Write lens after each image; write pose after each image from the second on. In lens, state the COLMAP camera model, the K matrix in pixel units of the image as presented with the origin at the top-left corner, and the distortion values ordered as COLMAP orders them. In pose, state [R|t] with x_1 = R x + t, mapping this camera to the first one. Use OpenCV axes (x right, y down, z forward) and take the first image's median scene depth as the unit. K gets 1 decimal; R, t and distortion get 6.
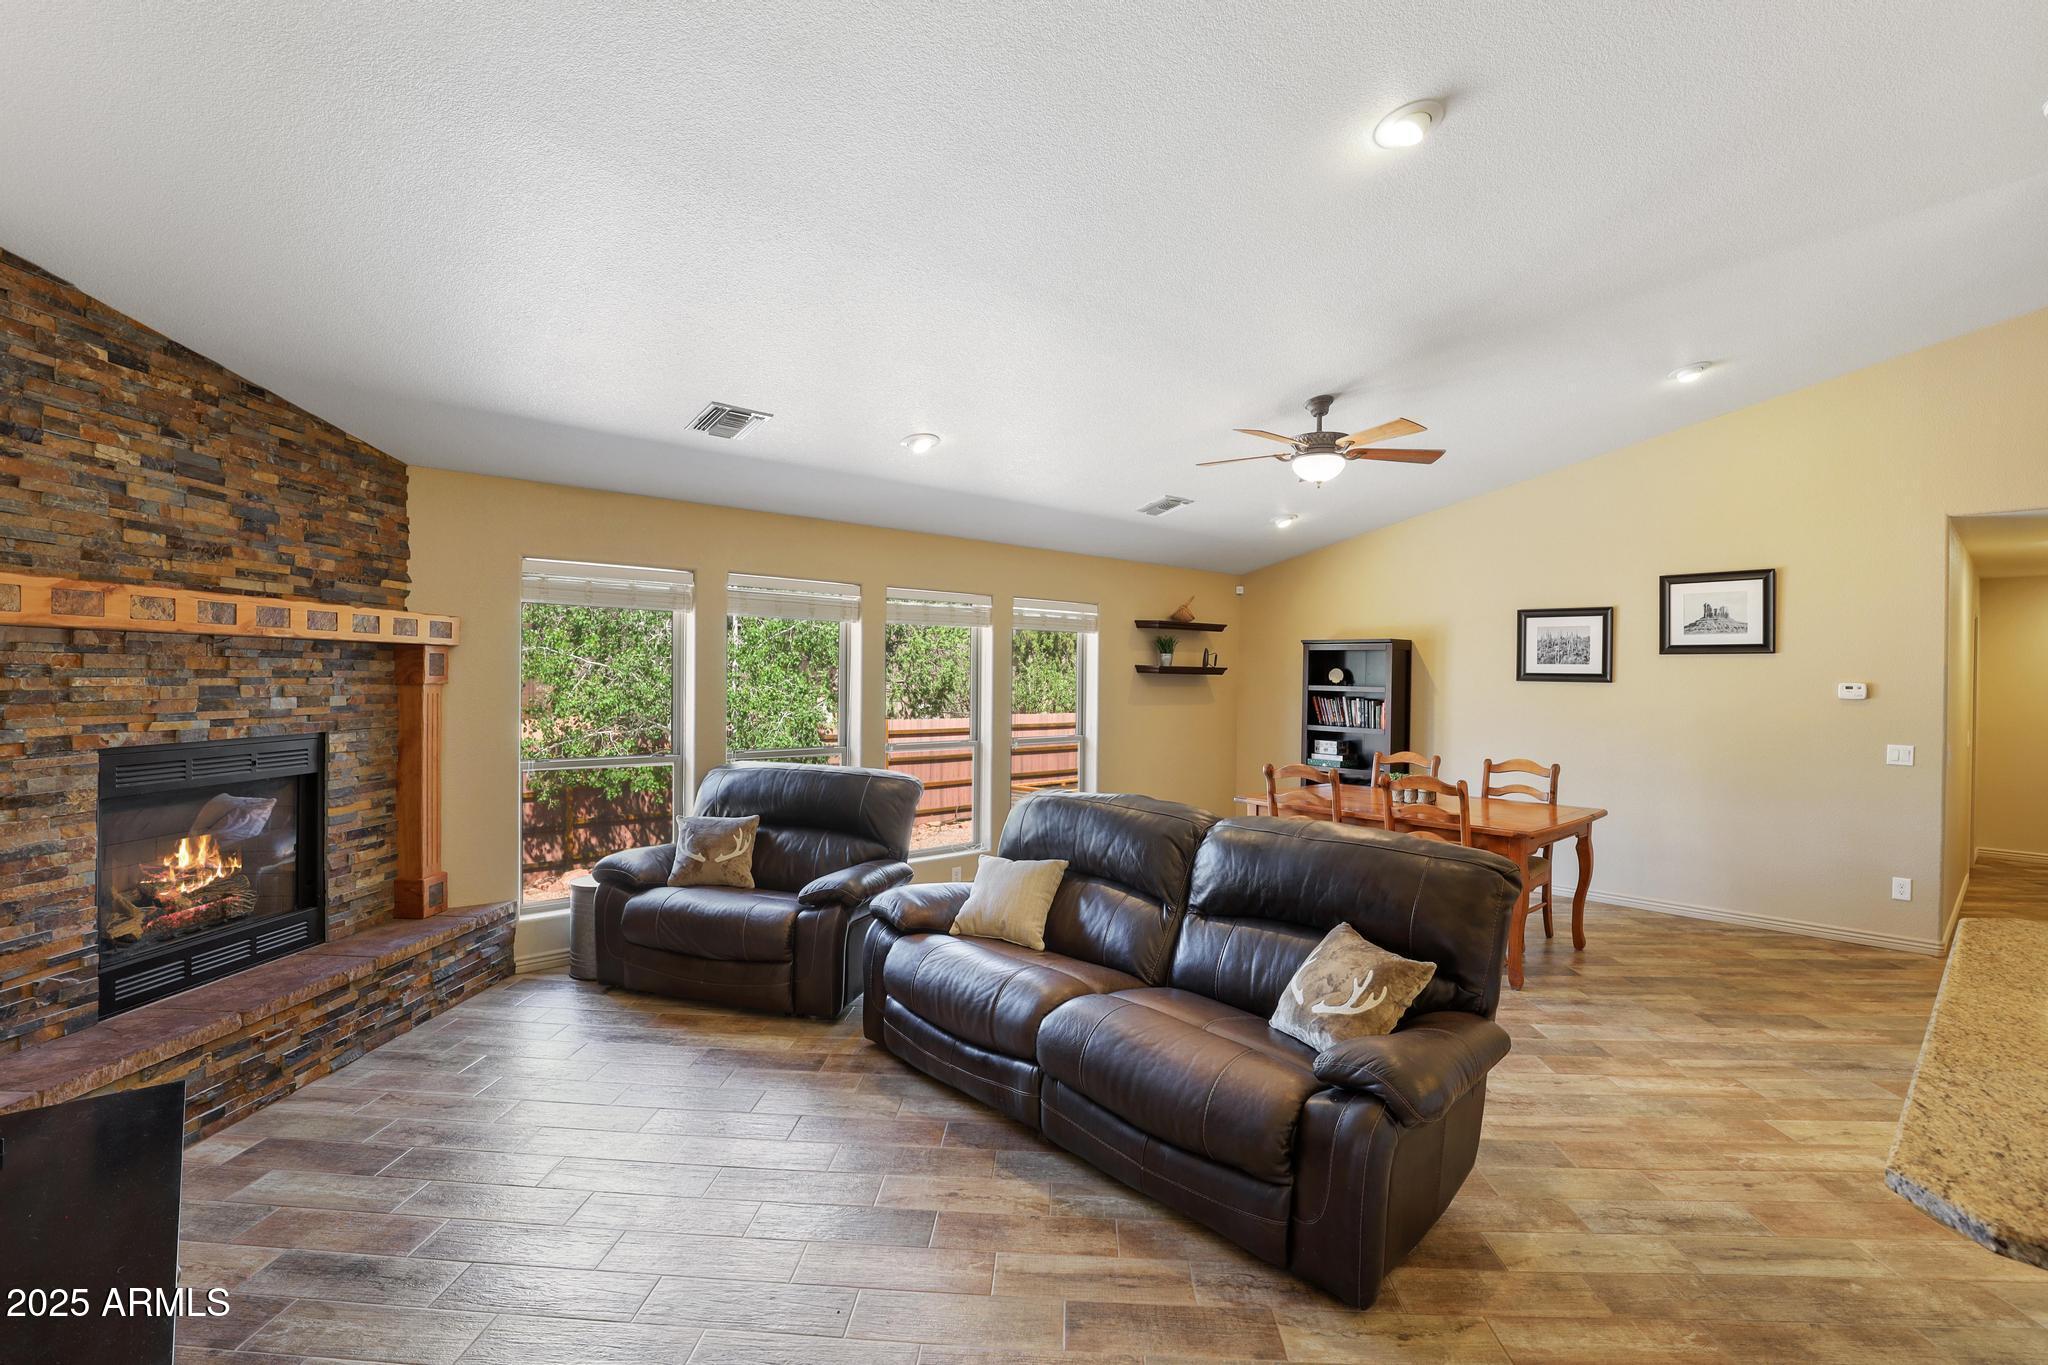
lens RADIAL K [[943.0, 0, 1018.3], [0, 943.0, 682.2], [0, 0, 1]] dist [-0.036862, 0.007788]
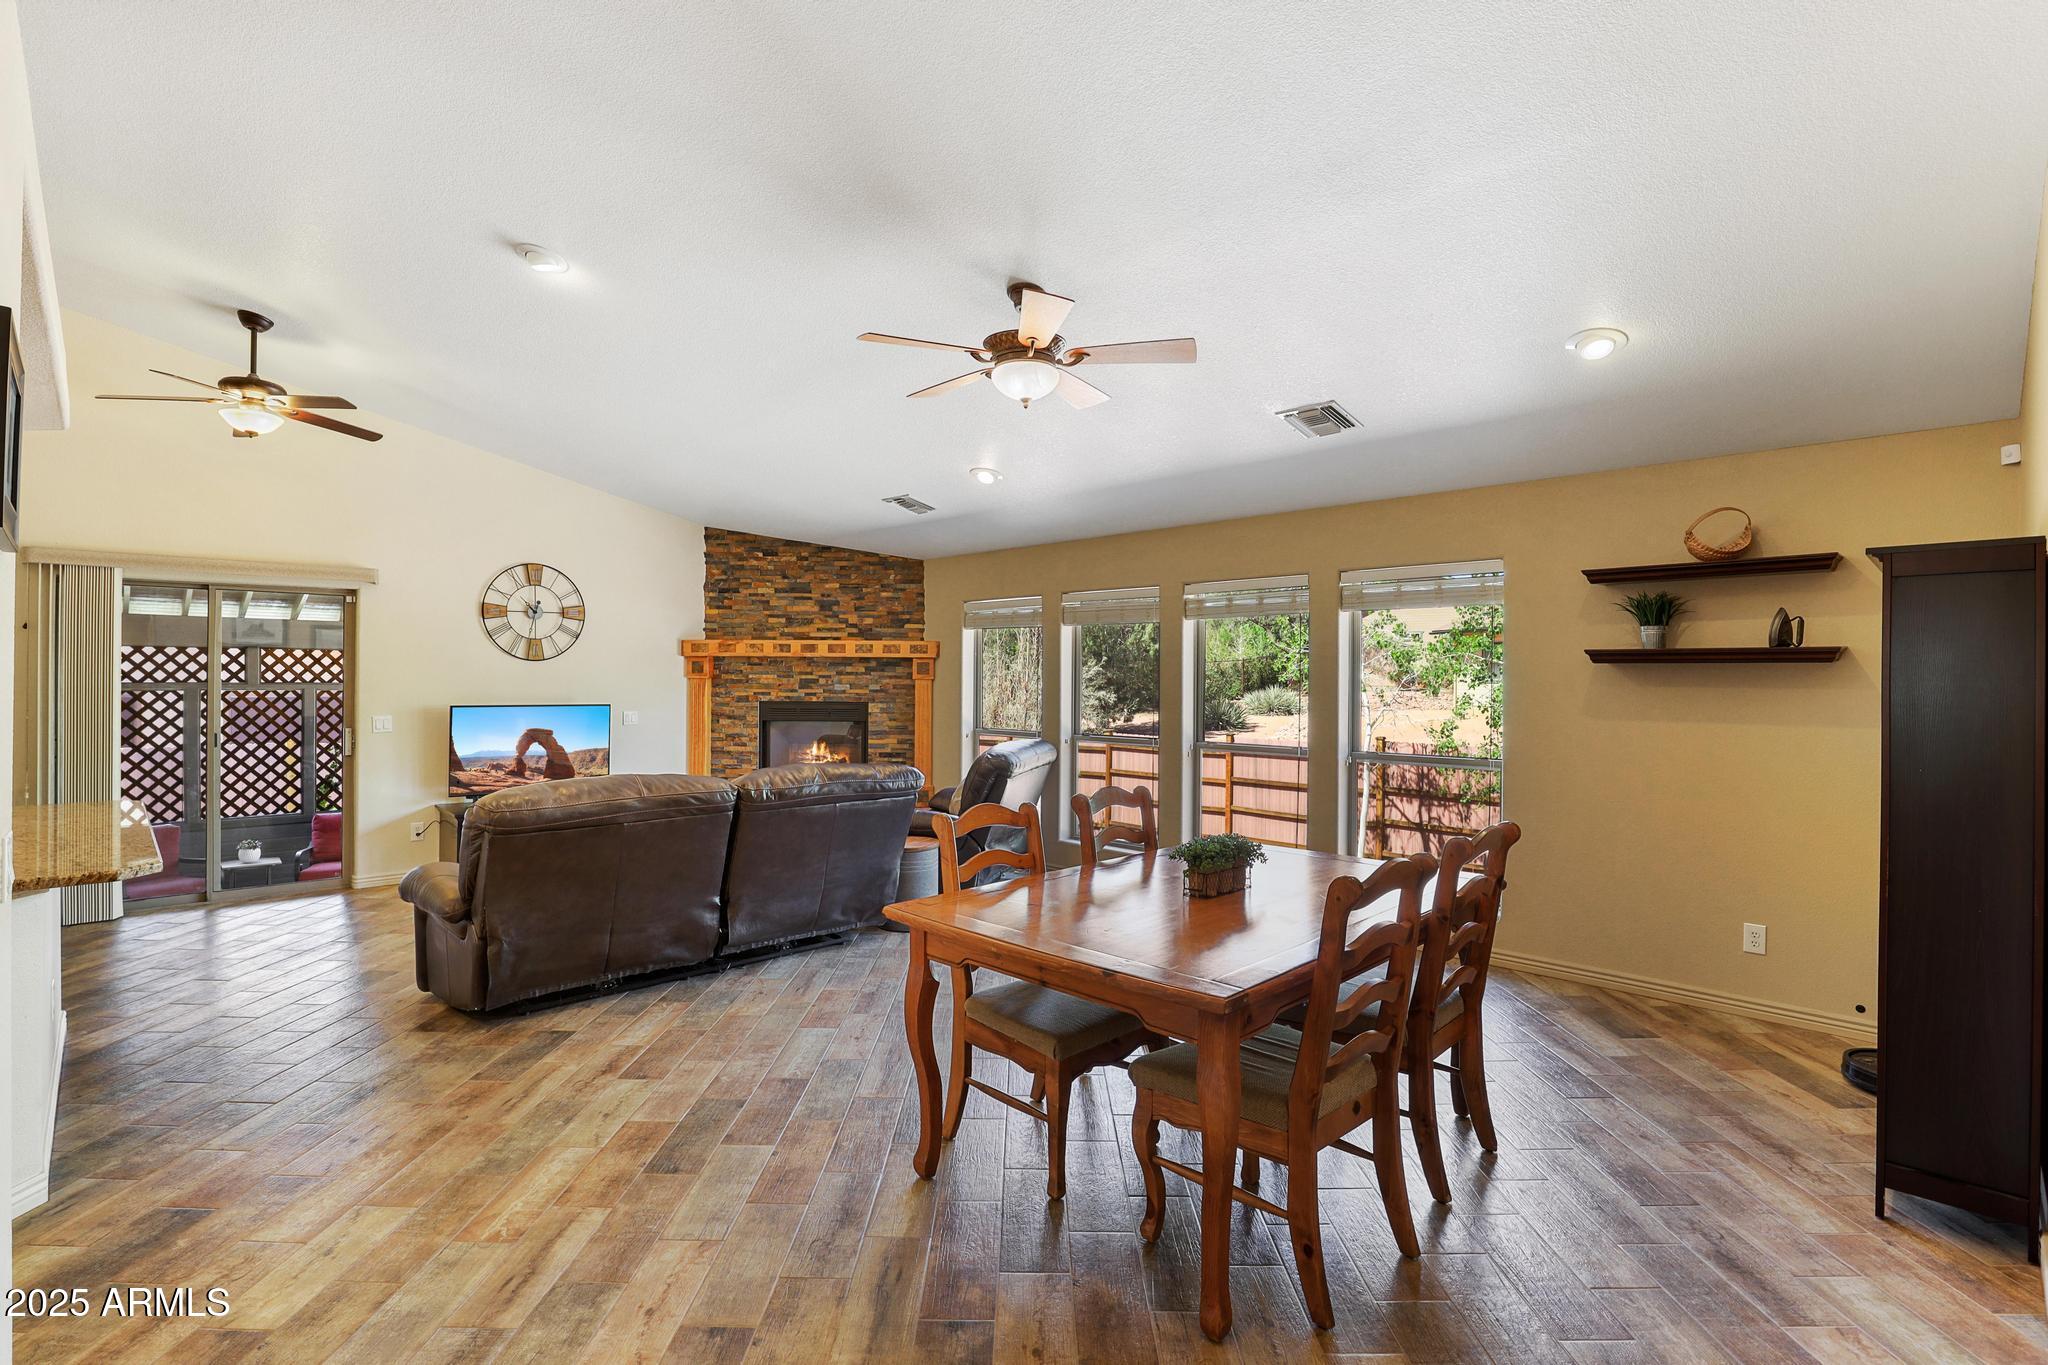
lens RADIAL K [[954.9, 0, 1026.6], [0, 954.9, 677.3], [0, 0, 1]] dist [-0.028657, -0.000032]
pose [[0.049555, -0.011352, -0.998707, 1.510292], [-0.012451, 0.999851, -0.011983, 0.021827], [0.998694, 0.013028, 0.049407, 1.356953]]
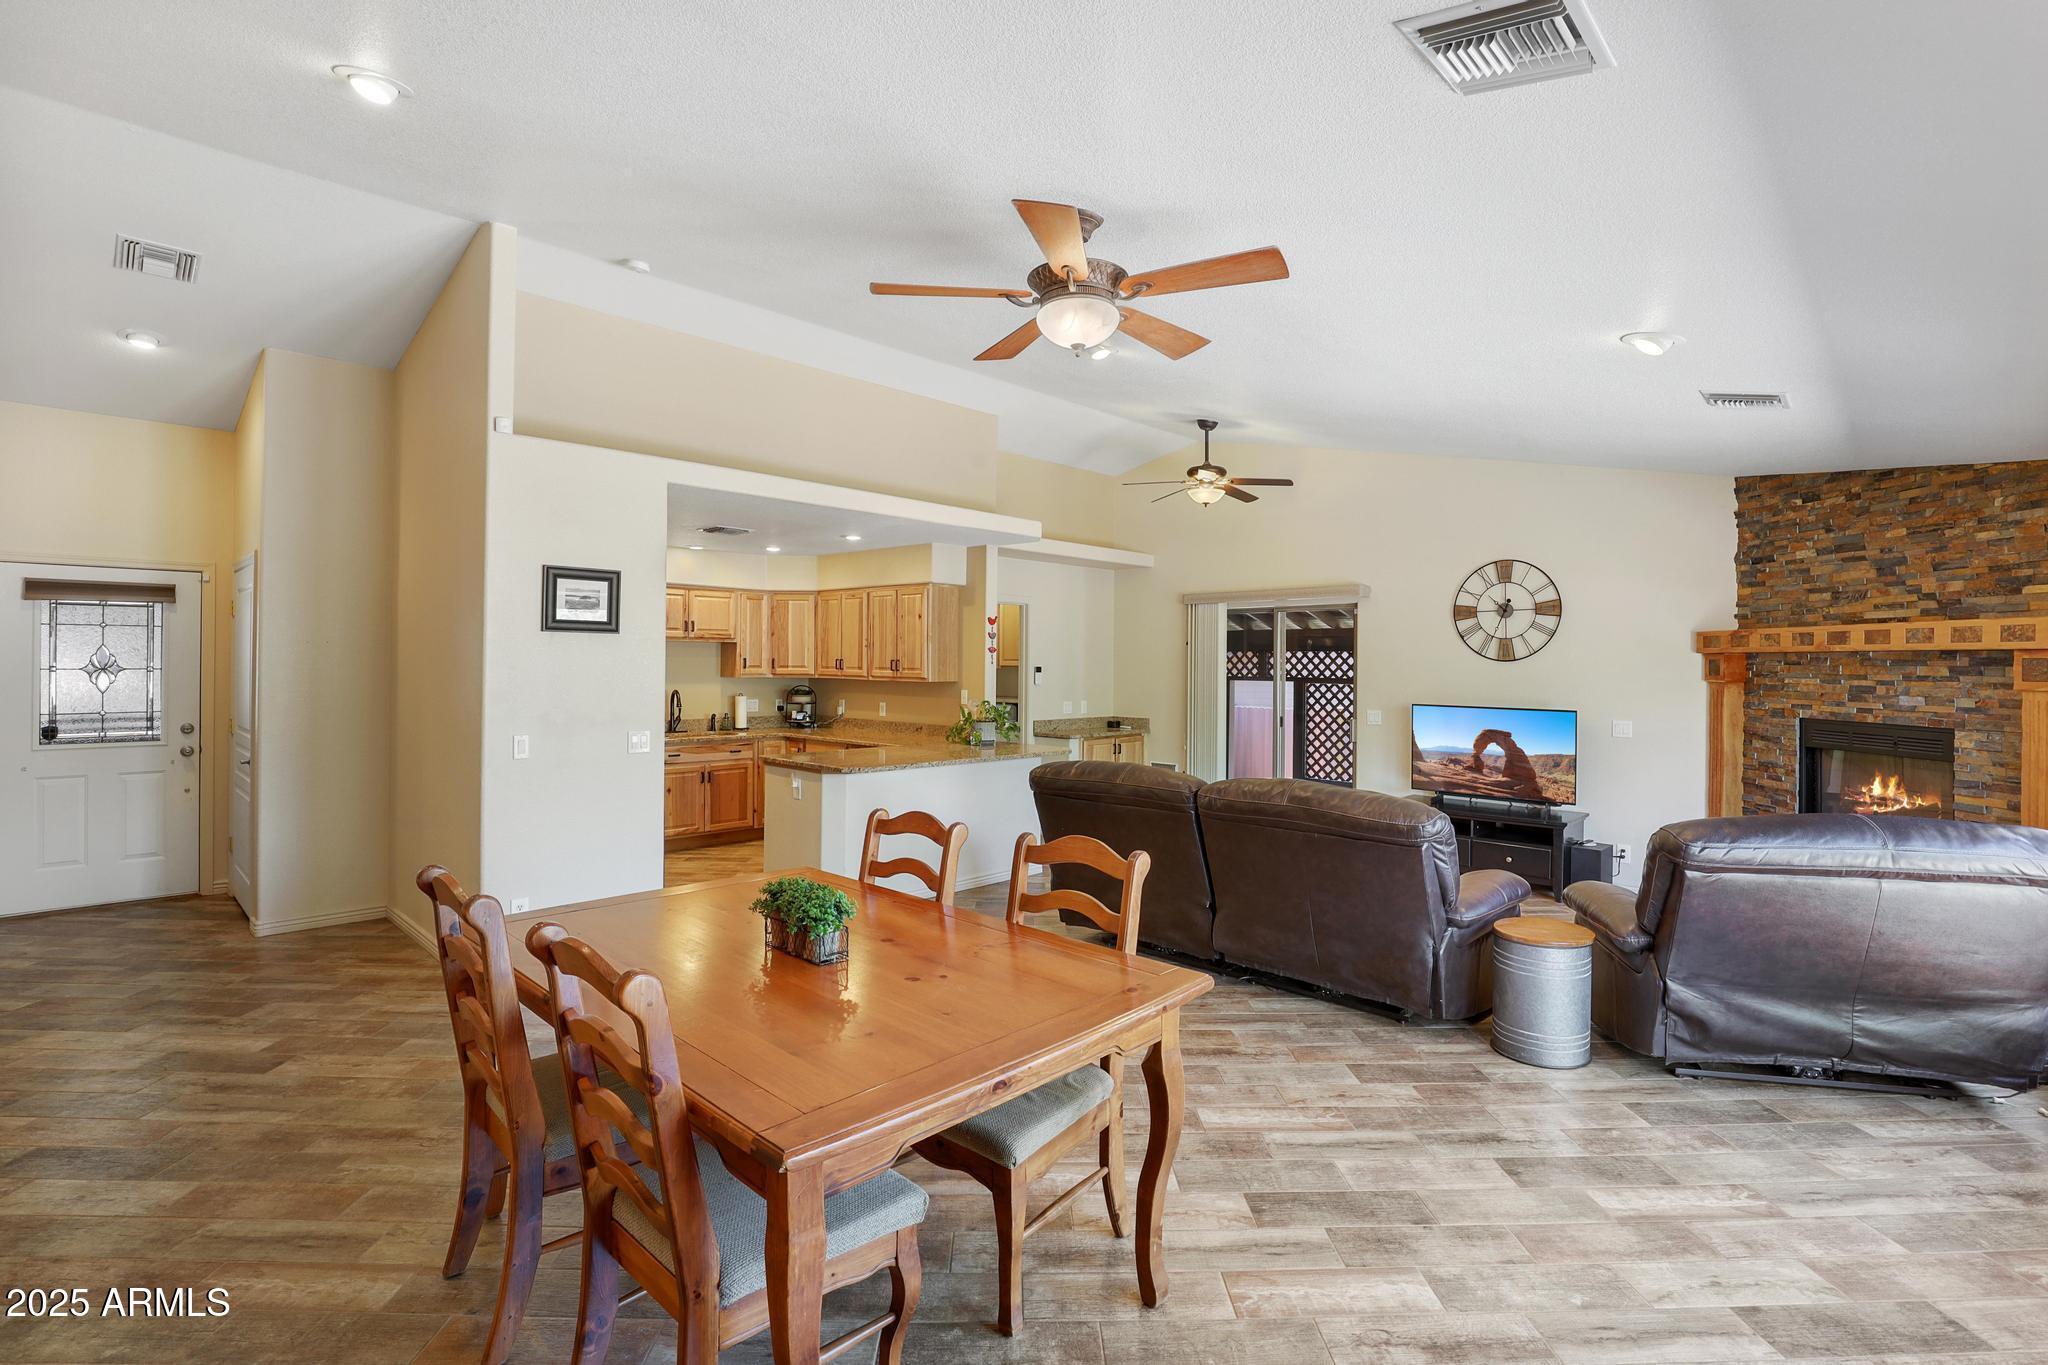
lens RADIAL K [[953.7, 0, 1031.0], [0, 953.7, 659.3], [0, 0, 1]] dist [-0.020747, 0.000559]
pose [[-0.996365, -0.018247, -0.083208, 0.560493], [-0.018543, 0.999824, 0.002782, -0.016658], [0.083143, 0.004315, -0.996528, 2.263138]]
